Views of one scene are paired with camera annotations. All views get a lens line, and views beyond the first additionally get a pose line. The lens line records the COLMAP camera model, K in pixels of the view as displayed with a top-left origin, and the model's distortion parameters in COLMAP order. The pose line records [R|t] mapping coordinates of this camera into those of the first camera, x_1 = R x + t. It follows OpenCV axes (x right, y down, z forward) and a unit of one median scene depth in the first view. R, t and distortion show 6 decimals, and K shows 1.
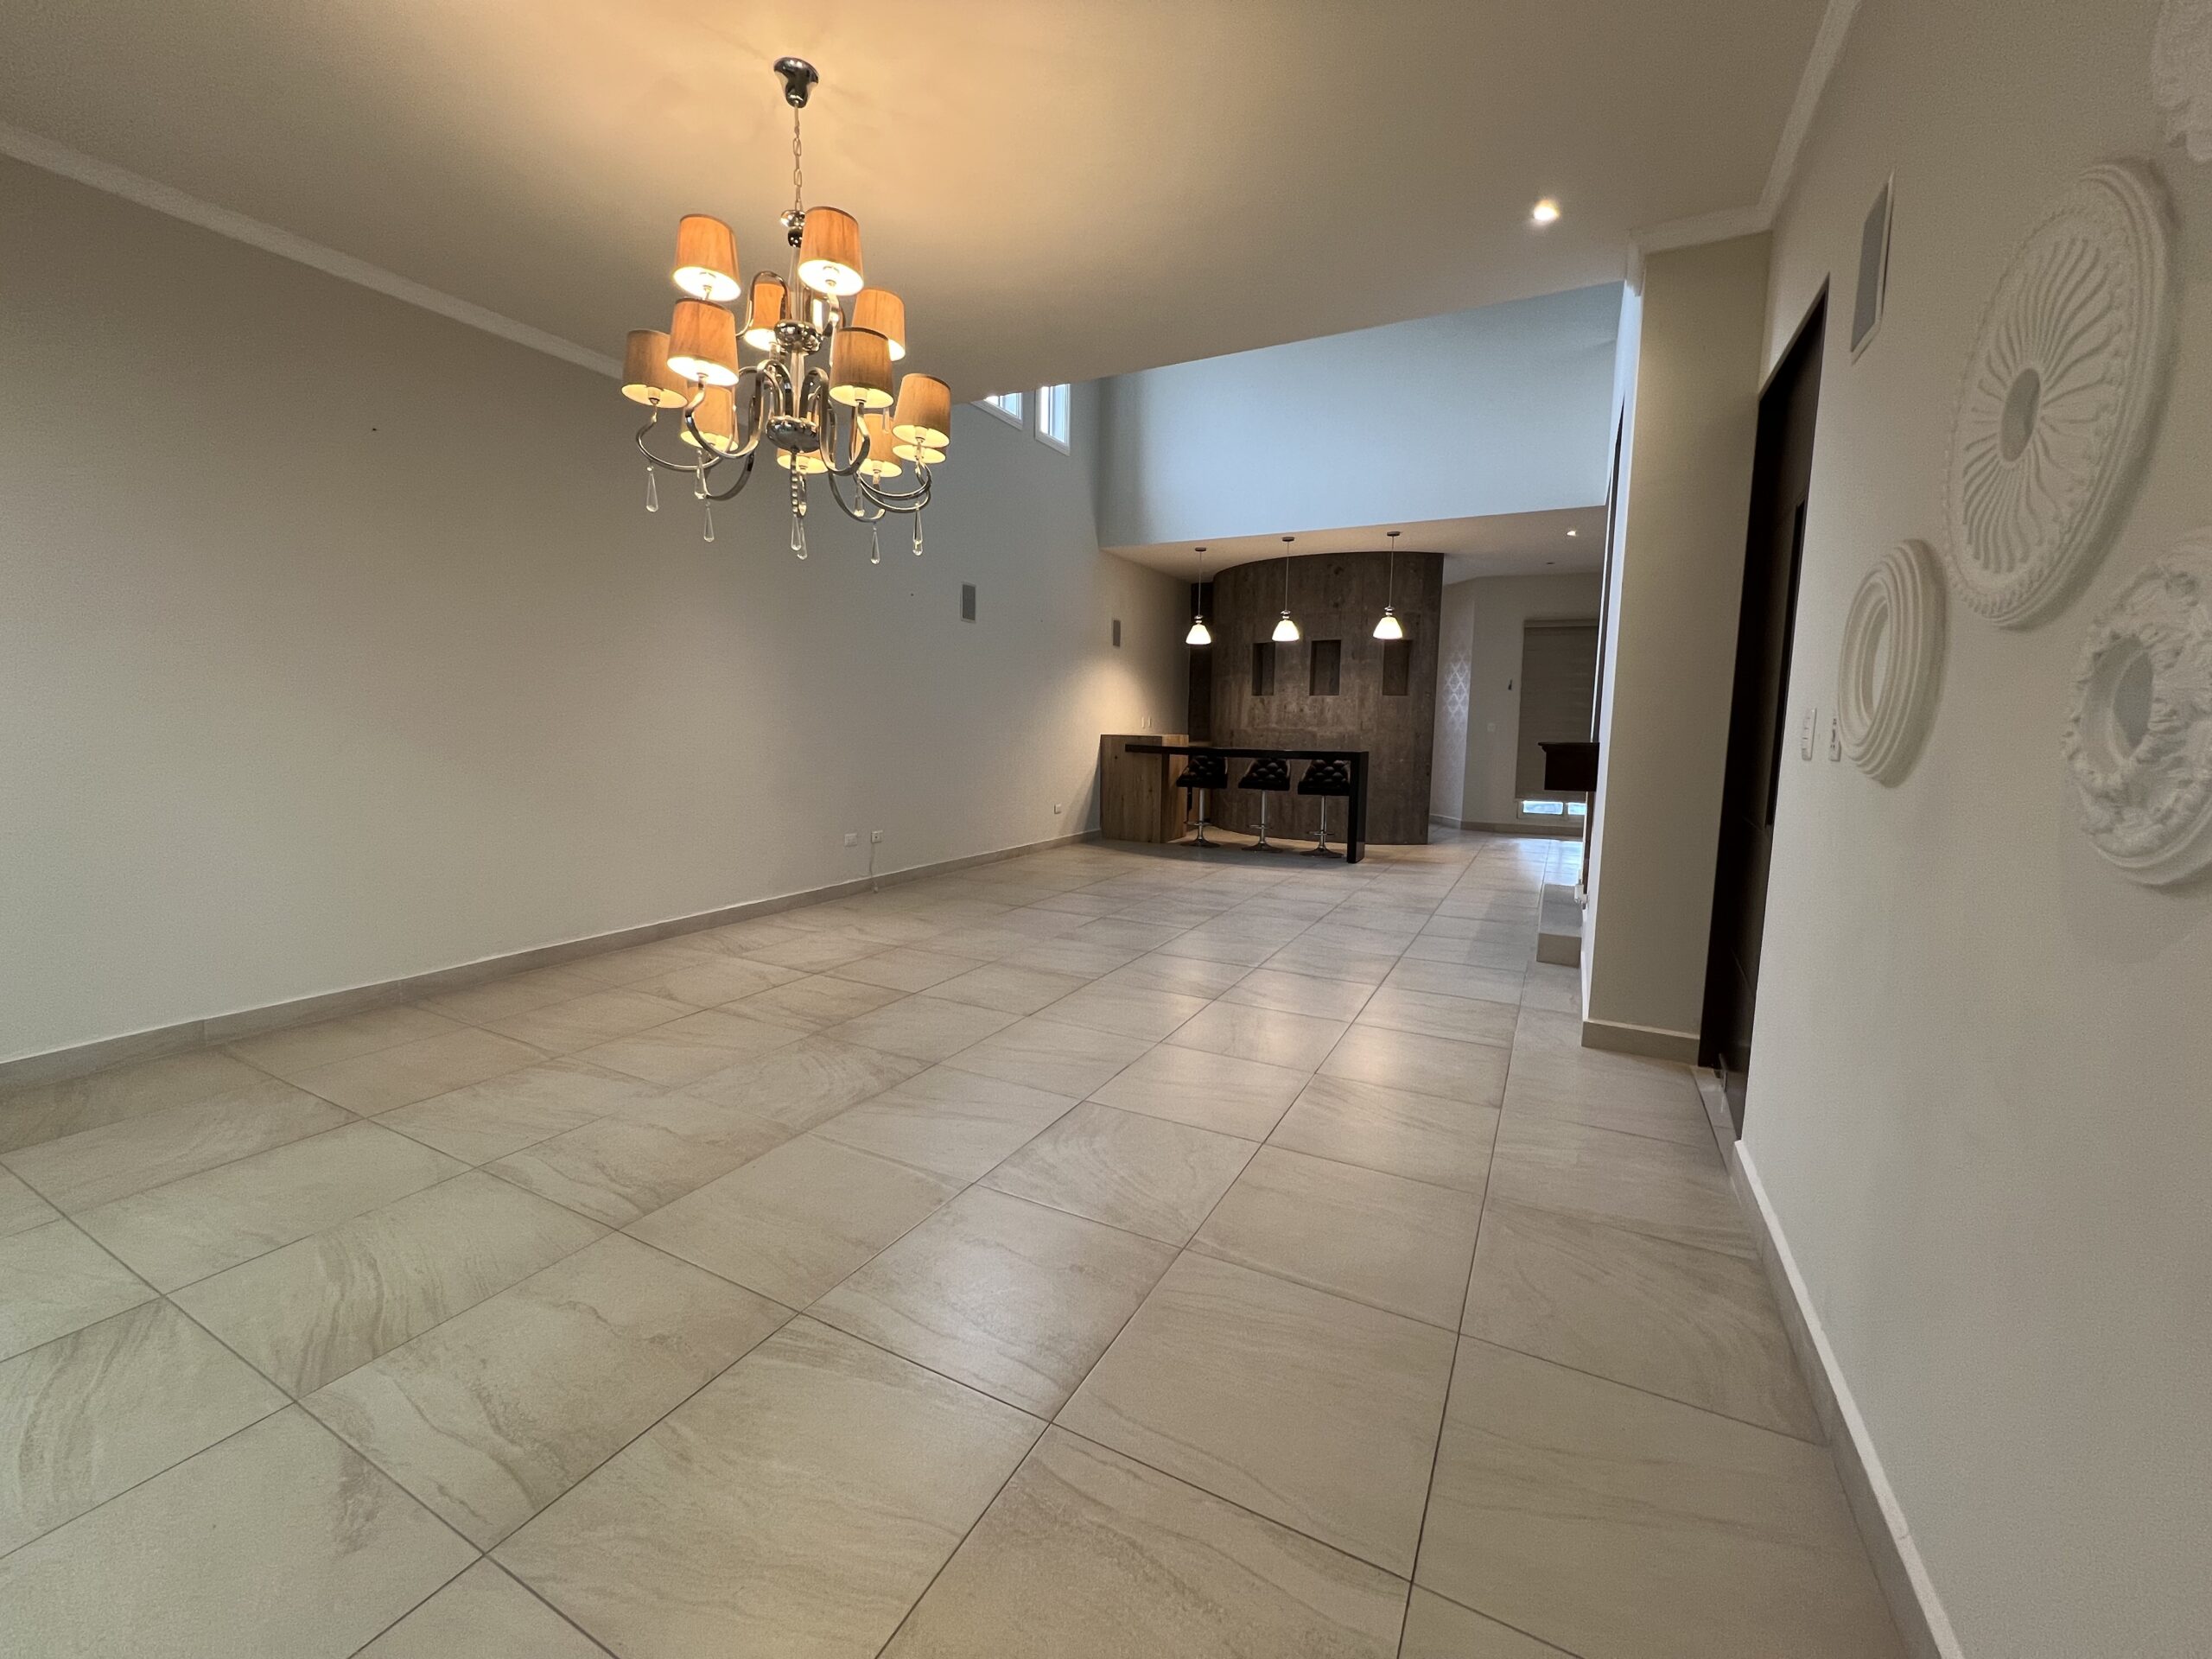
lens RADIAL K [[887.6, 0, 1101.6], [0, 887.6, 819.2], [0, 0, 1]] dist [-0.002959, 0.000068]
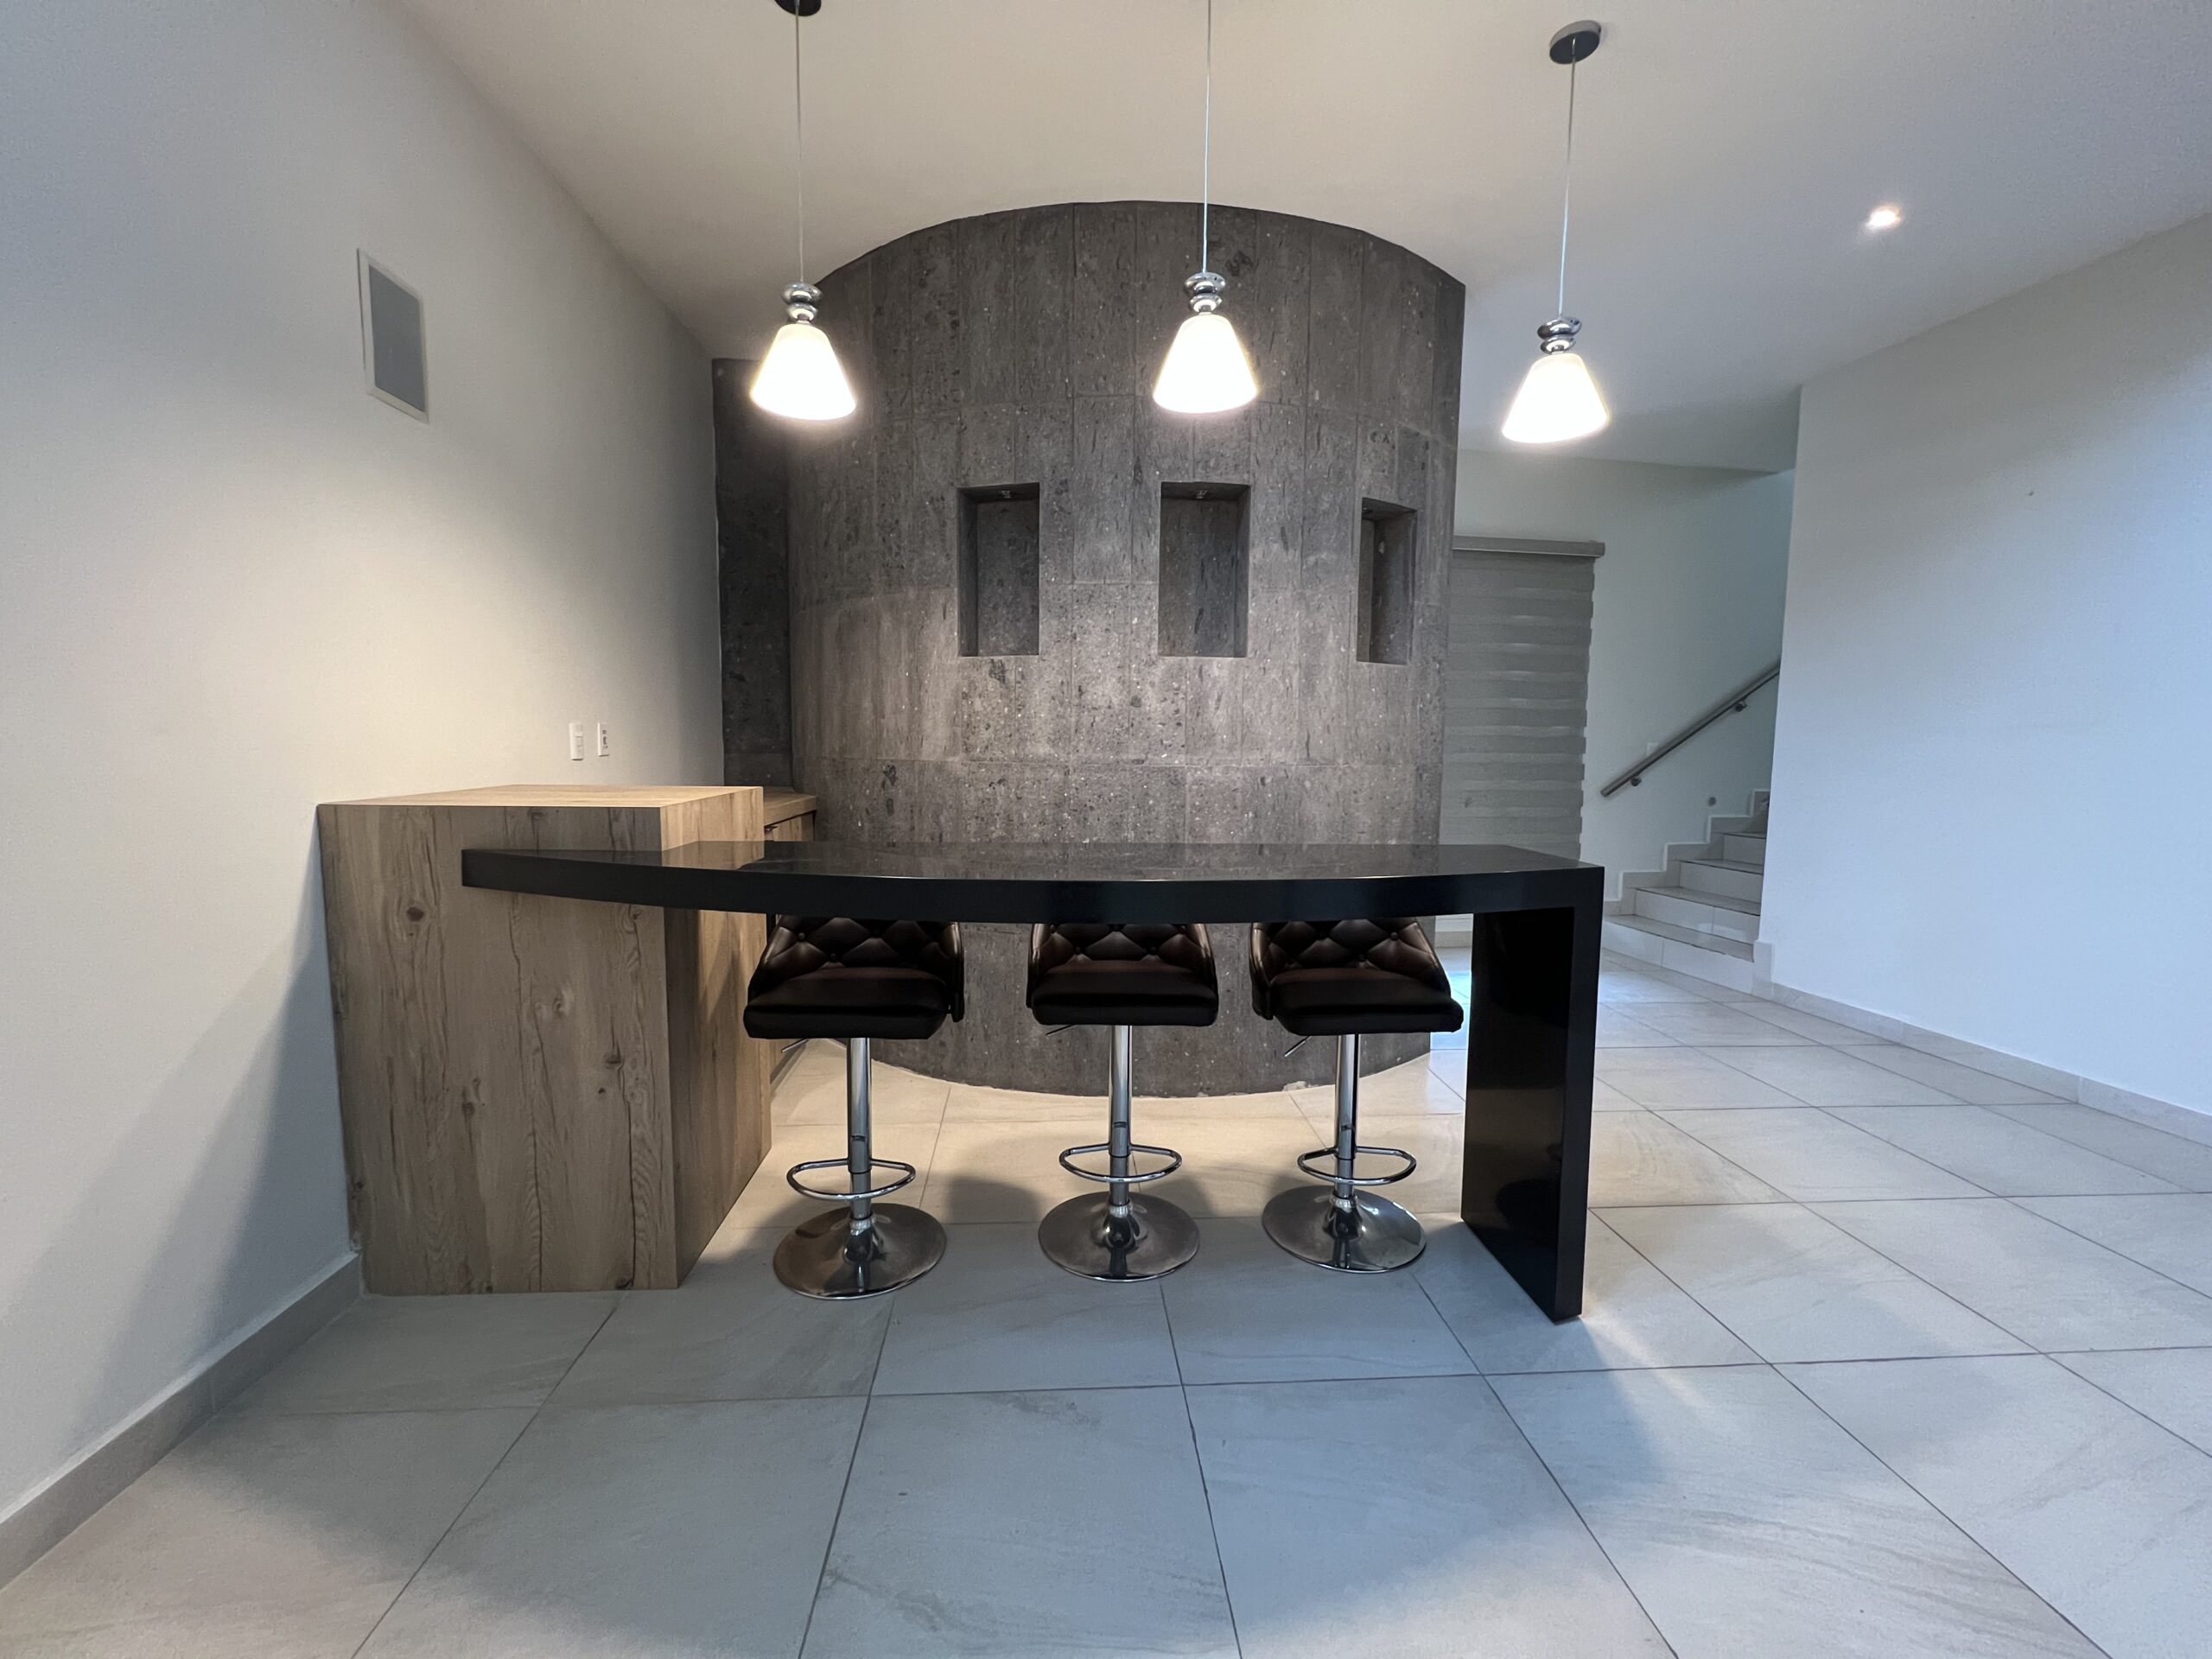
lens RADIAL K [[887.6, 0, 1101.6], [0, 887.6, 819.2], [0, 0, 1]] dist [-0.002959, 0.000068]
pose [[0.851887, -0.051882, 0.521149, 0.046146], [0.059024, 0.998252, 0.002897, -0.082833], [-0.520388, 0.028292, 0.853461, 0.740375]]
